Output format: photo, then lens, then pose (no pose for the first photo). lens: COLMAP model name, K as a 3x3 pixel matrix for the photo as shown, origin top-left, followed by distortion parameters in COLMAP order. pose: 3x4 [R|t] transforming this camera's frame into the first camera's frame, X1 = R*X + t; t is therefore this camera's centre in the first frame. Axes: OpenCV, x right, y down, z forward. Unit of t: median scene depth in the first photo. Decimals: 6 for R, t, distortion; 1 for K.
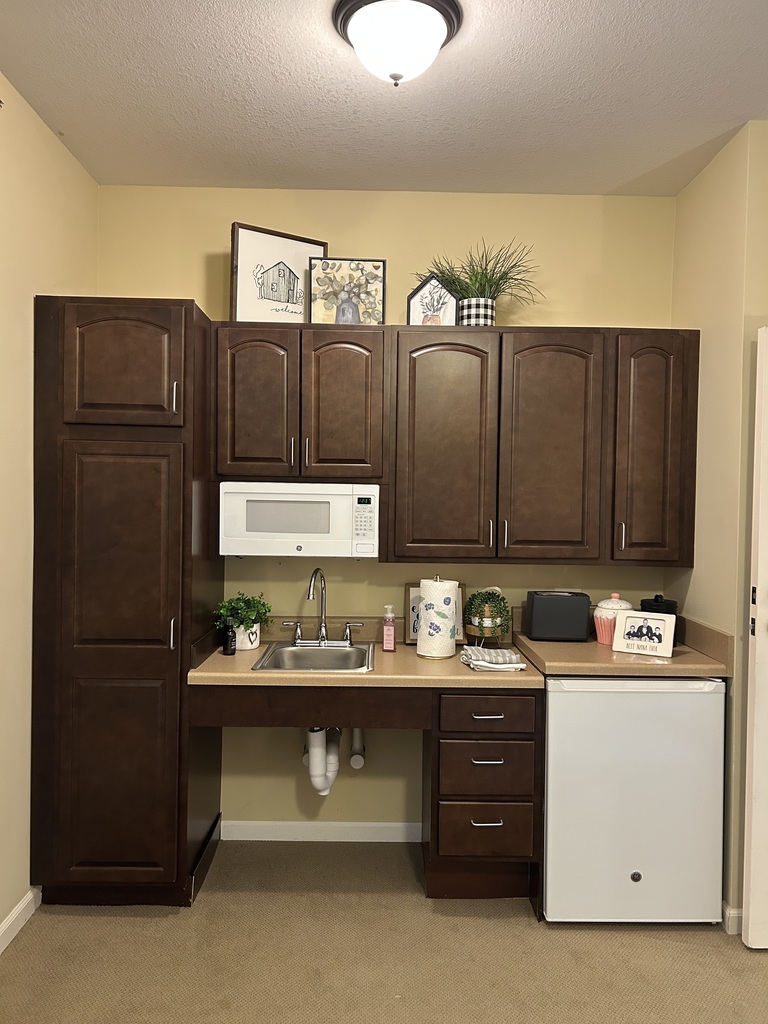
lens RADIAL K [[770.6, 0, 384.0], [0, 770.6, 512.0], [0, 0, 1]] dist [0.081142, -0.101523]
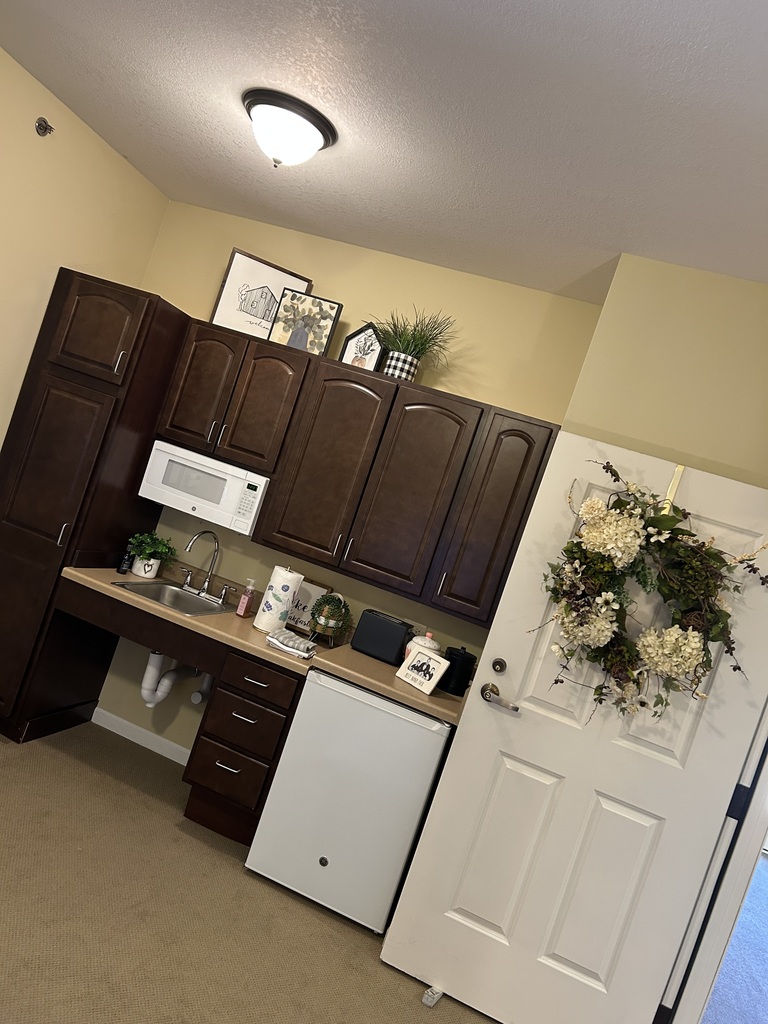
lens RADIAL K [[770.6, 0, 384.0], [0, 770.6, 512.0], [0, 0, 1]] dist [0.081142, -0.101523]
pose [[0.914440, 0.297810, -0.274060, 0.506808], [-0.310765, 0.950478, -0.004065, -0.037231], [0.259277, 0.088886, 0.961704, -0.107279]]
